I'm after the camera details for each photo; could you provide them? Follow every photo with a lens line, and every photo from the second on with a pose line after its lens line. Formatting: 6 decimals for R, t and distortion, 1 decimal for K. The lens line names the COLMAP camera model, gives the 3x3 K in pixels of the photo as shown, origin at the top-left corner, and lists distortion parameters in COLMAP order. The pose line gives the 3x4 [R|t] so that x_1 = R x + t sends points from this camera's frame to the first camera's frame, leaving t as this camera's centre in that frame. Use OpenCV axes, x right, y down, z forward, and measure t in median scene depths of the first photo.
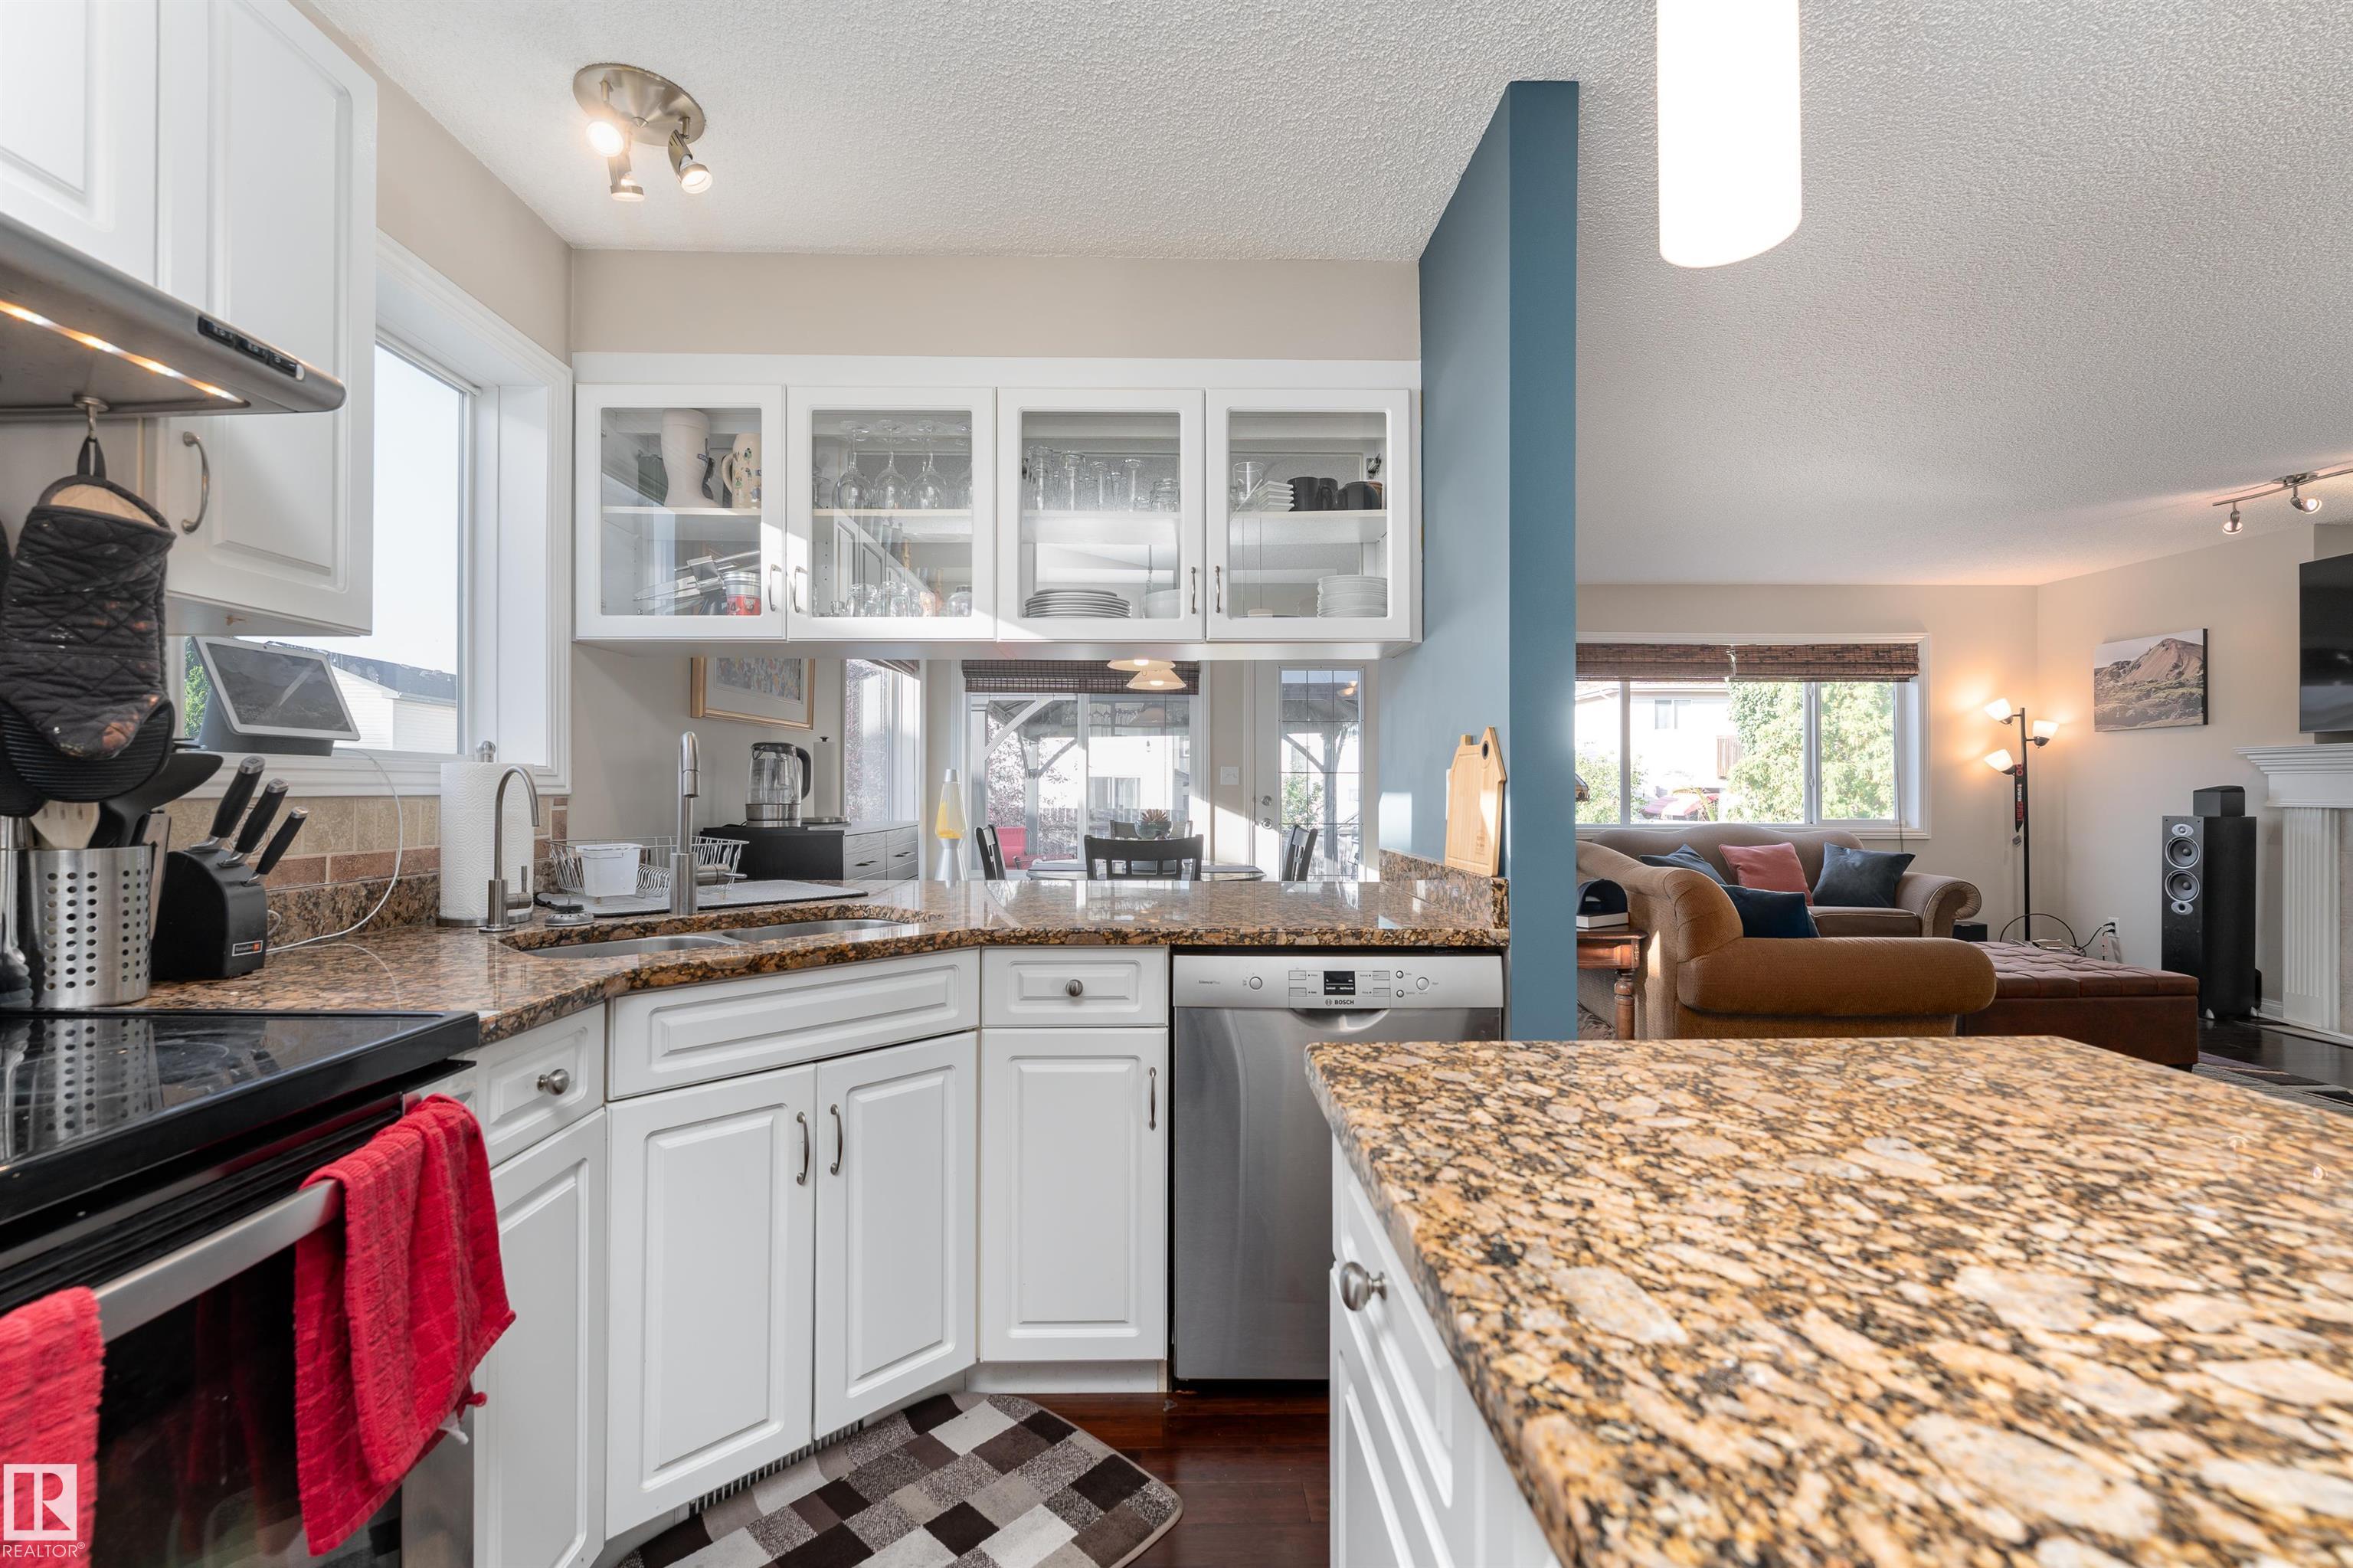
lens RADIAL K [[1015.3, 0, 1154.0], [0, 1015.3, 783.7], [0, 0, 1]] dist [-0.000227, -0.001444]
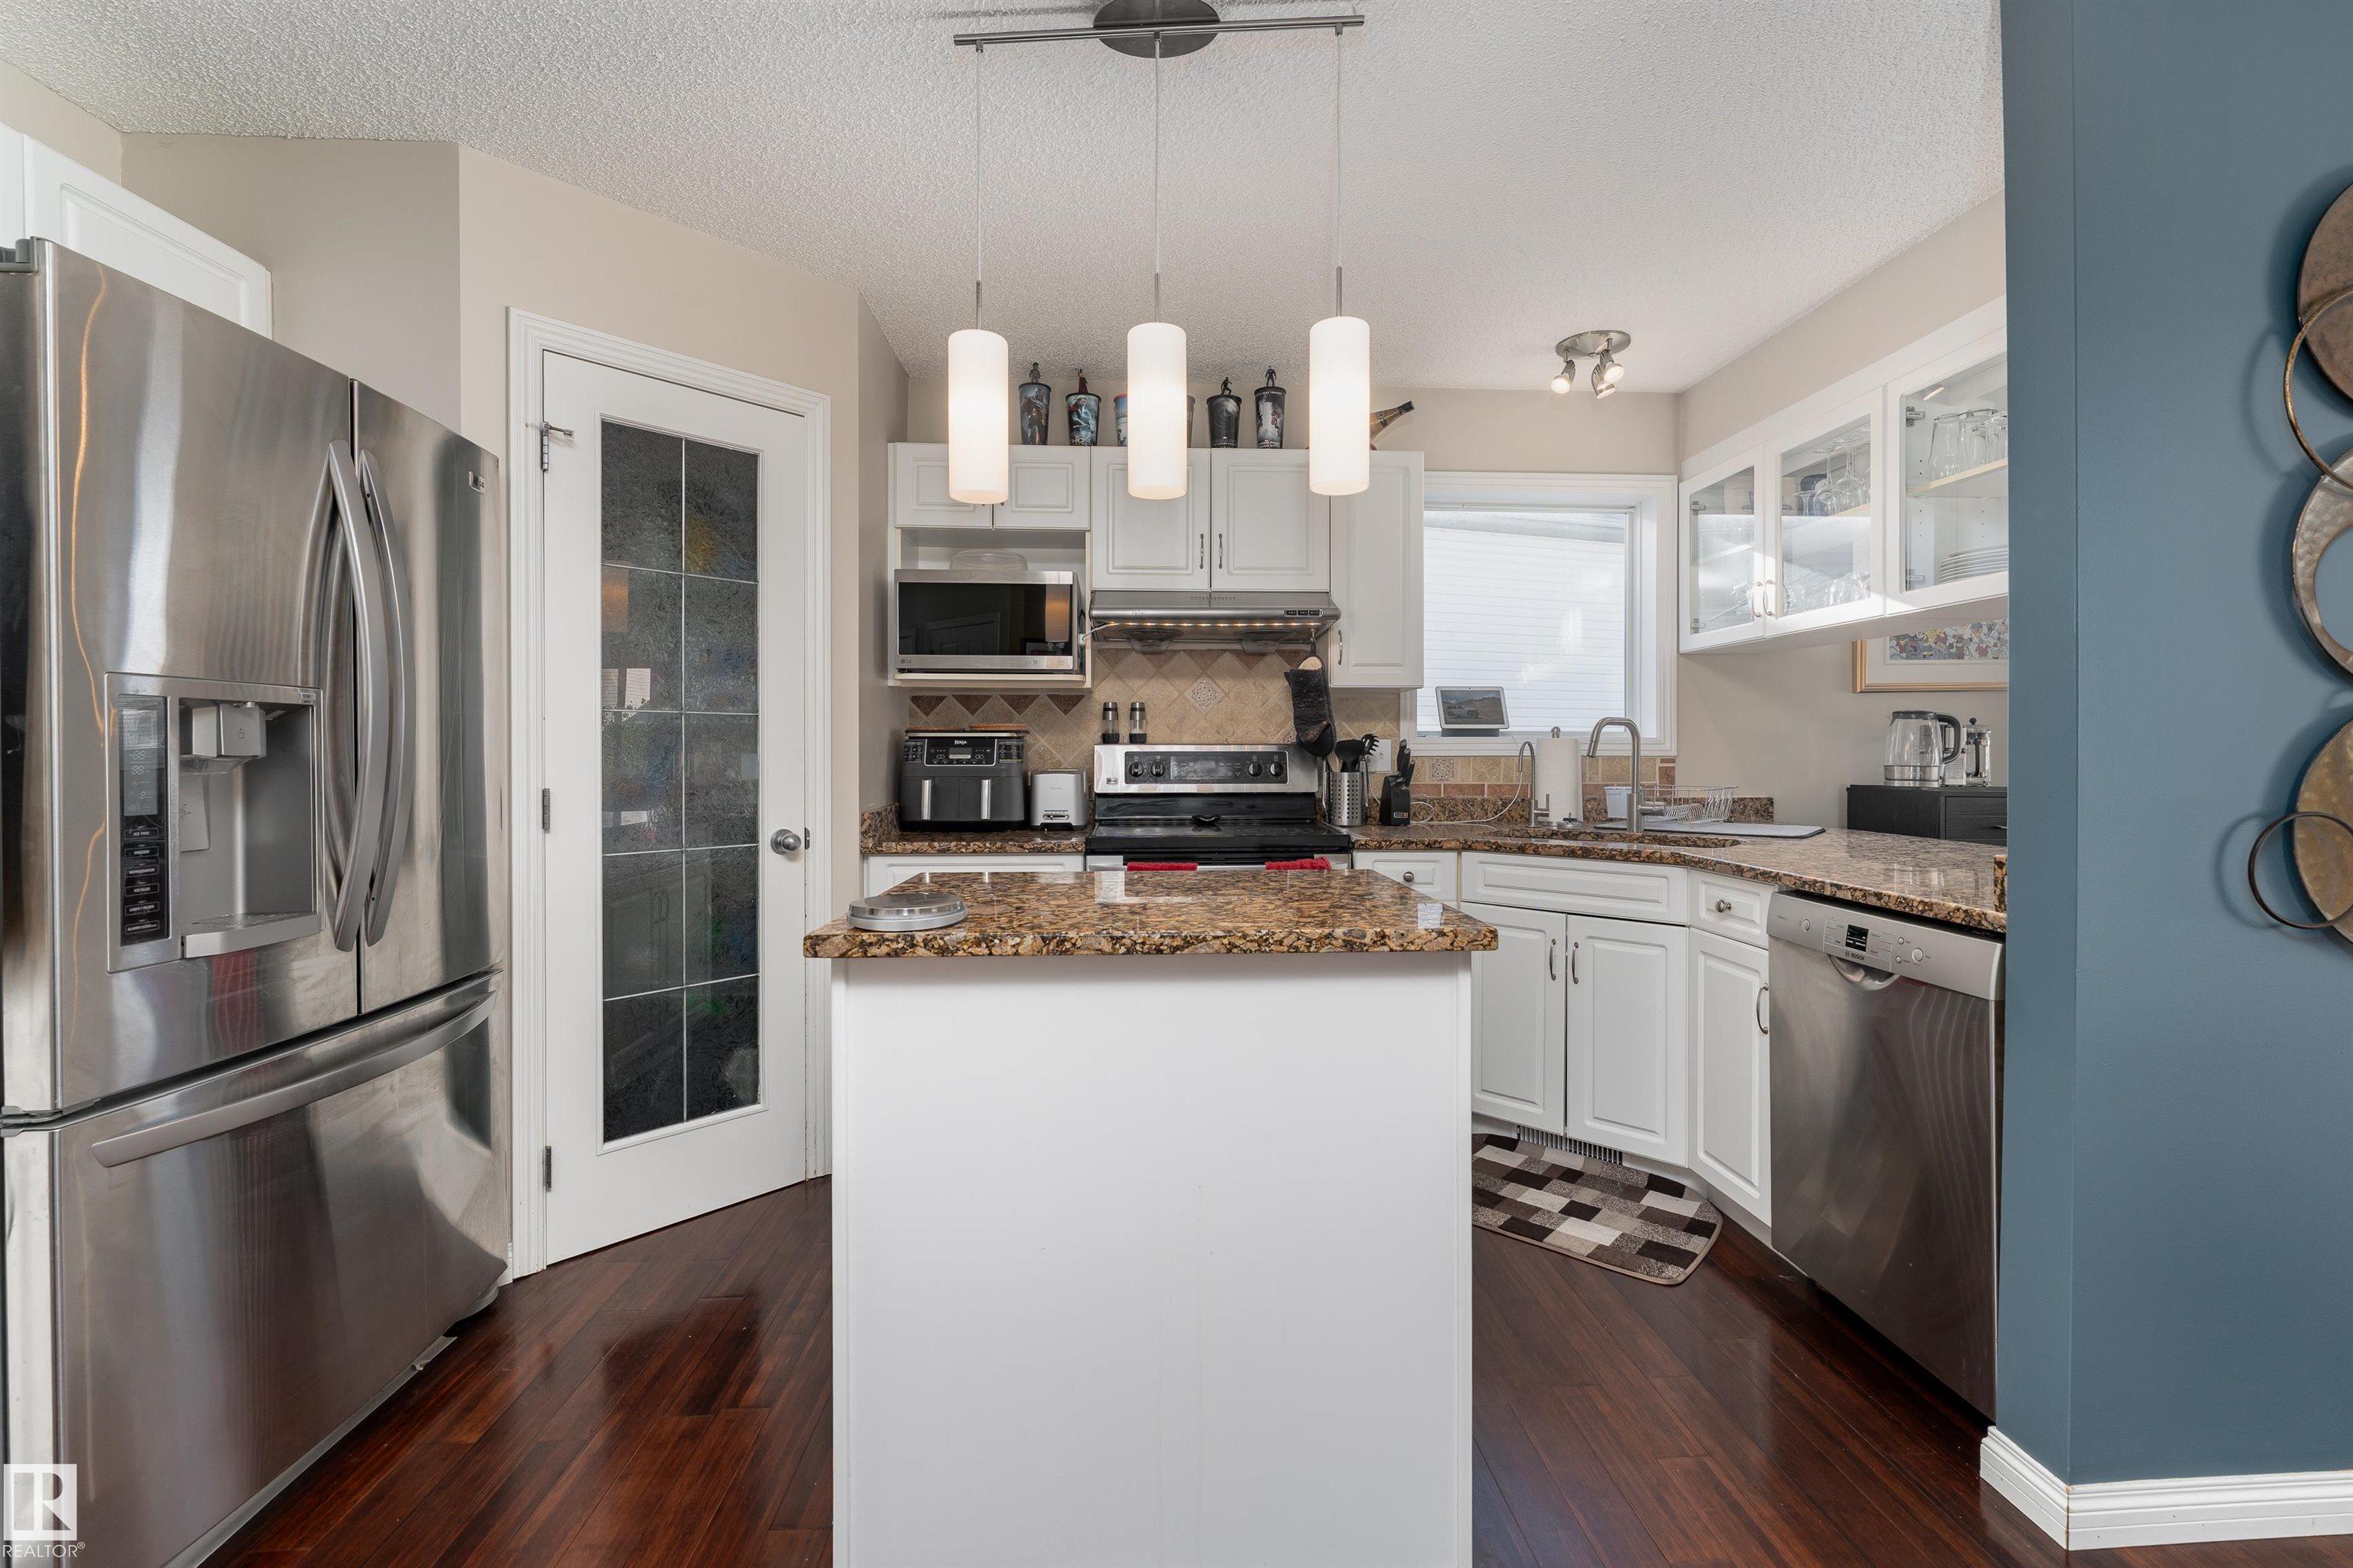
lens RADIAL K [[1015.3, 0, 1183.9], [0, 1015.3, 755.3], [0, 0, 1]] dist [-0.000227, -0.001444]
pose [[0.044034, 0.003842, -0.999023, 0.384893], [0.004227, 0.999983, 0.004032, 0.000208], [0.999021, -0.004400, 0.044017, 0.083806]]
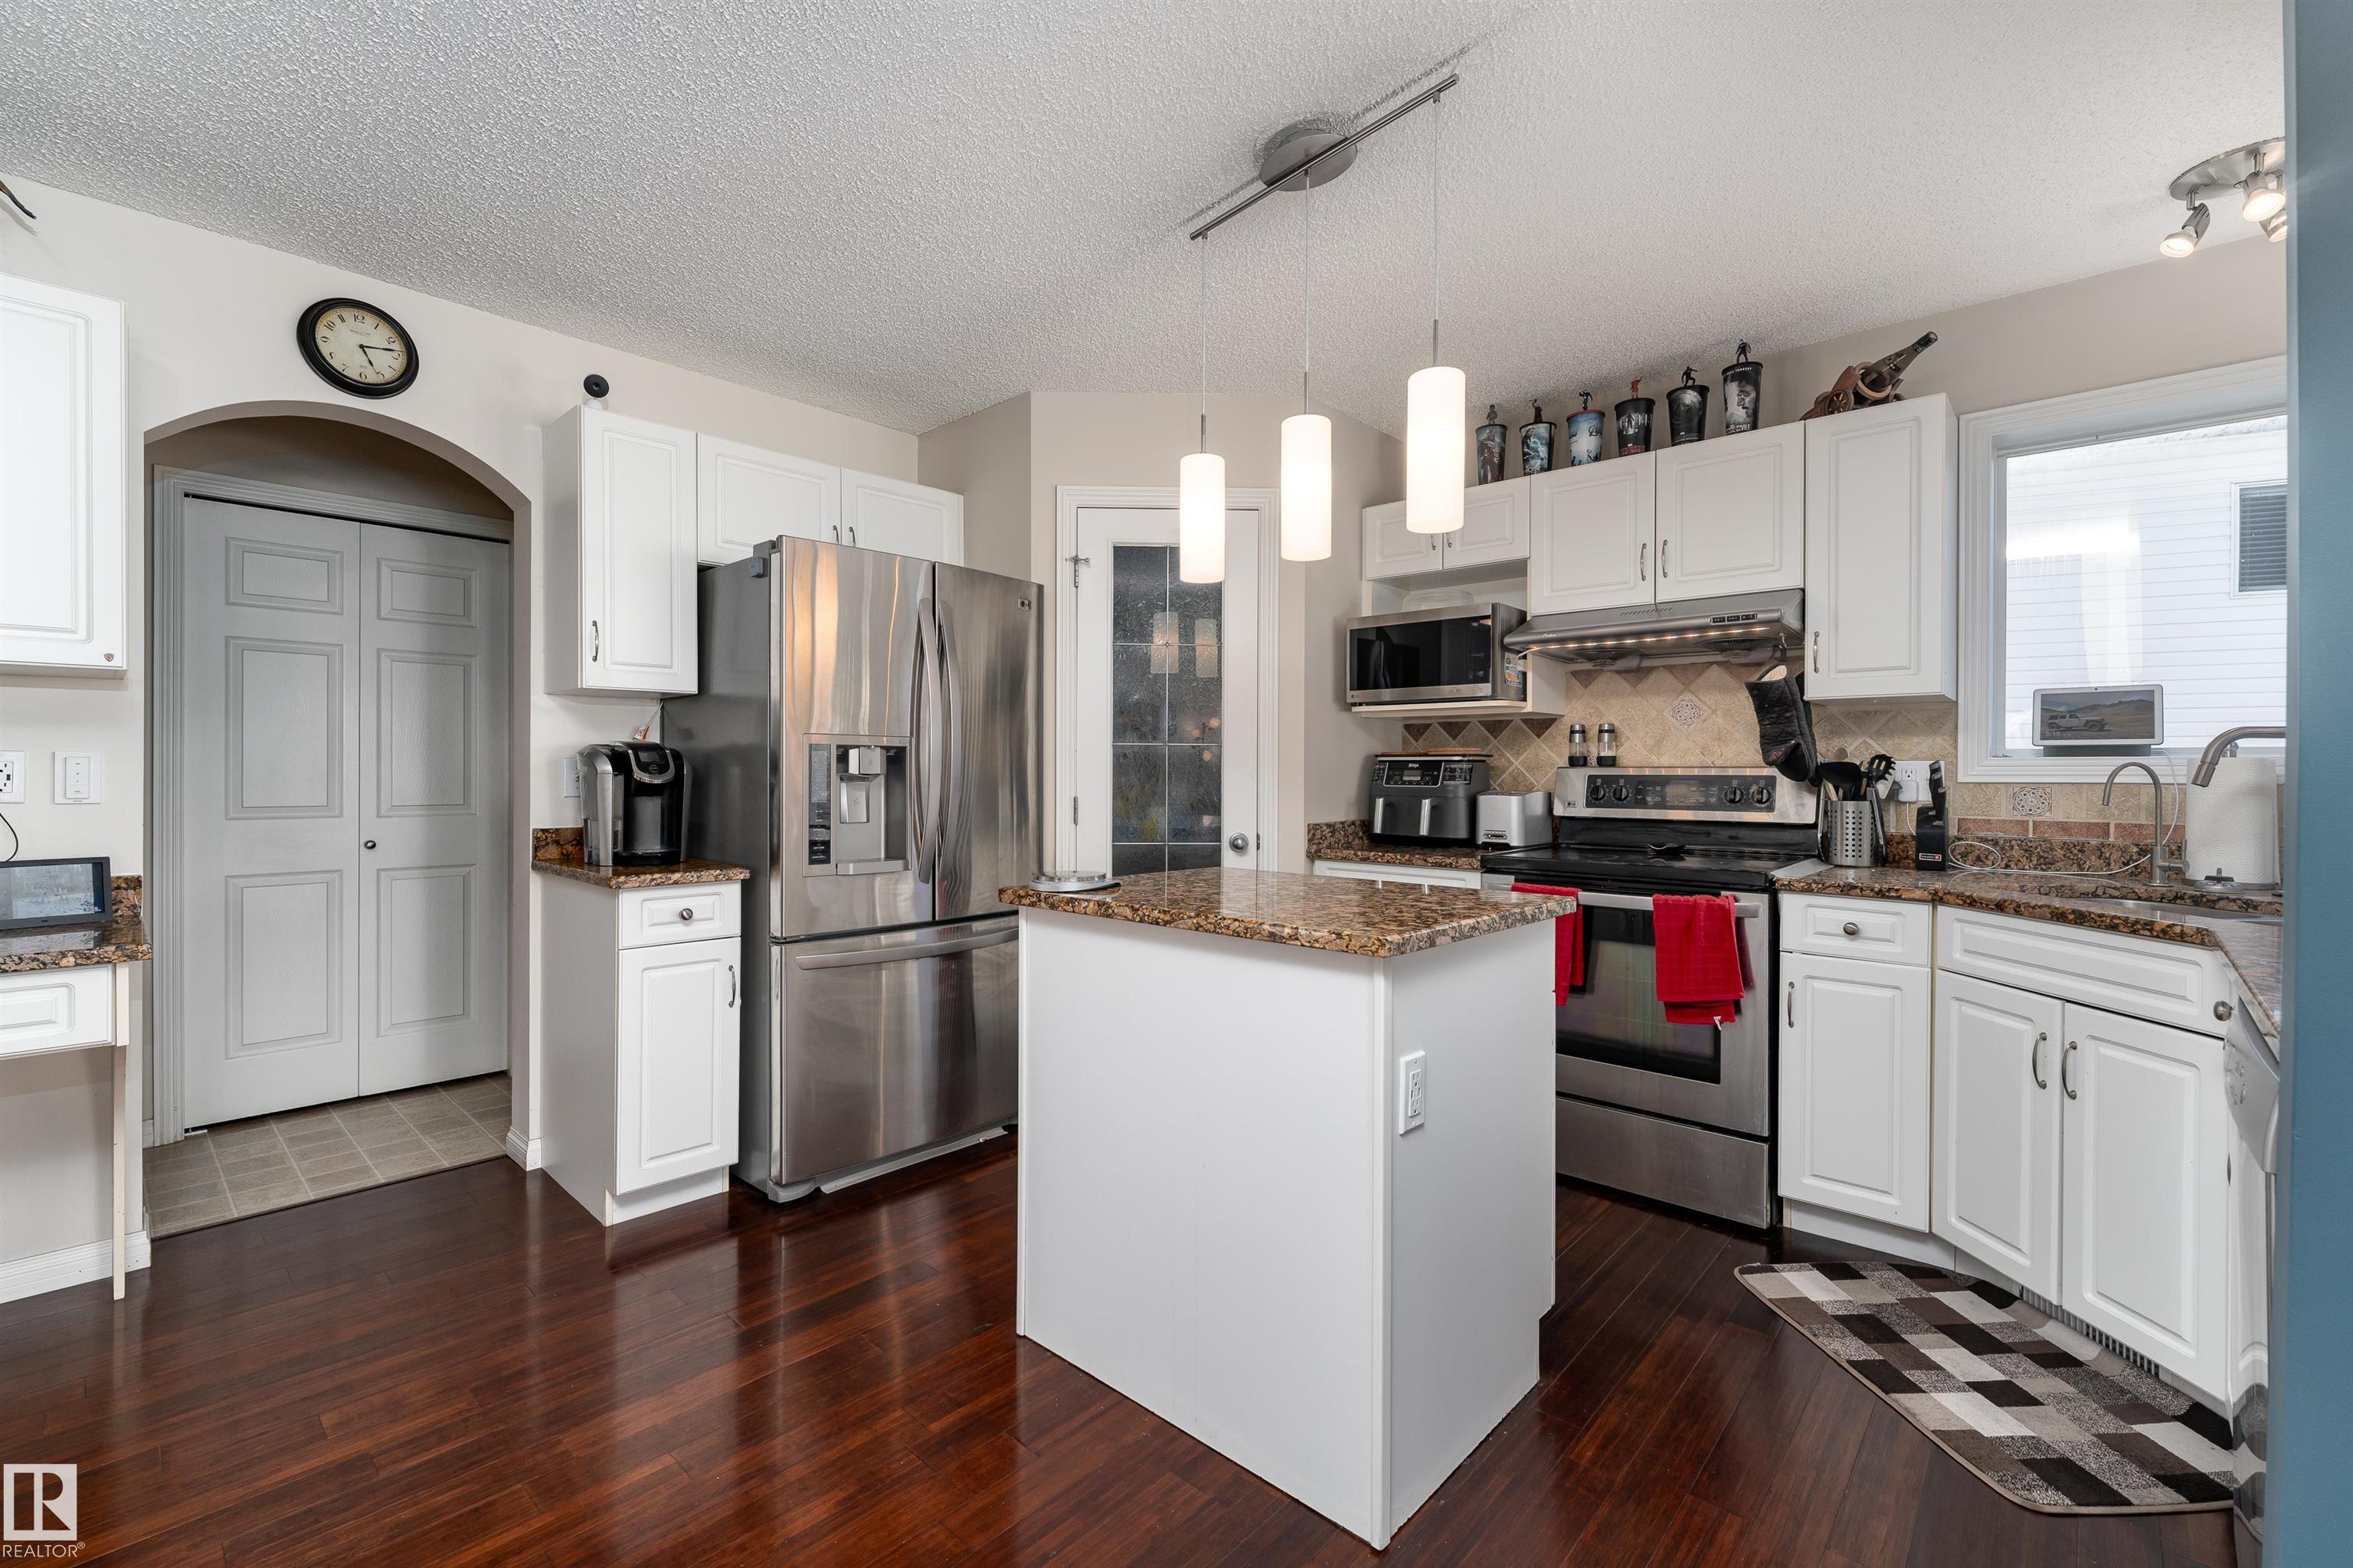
lens RADIAL K [[1015.3, 0, 1171.1], [0, 1015.3, 772.7], [0, 0, 1]] dist [-0.000227, -0.001444]
pose [[-0.684289, -0.003007, -0.729205, 0.376691], [-0.001362, 0.999995, -0.002845, 0.001113], [0.729210, -0.000954, -0.684289, 0.305085]]
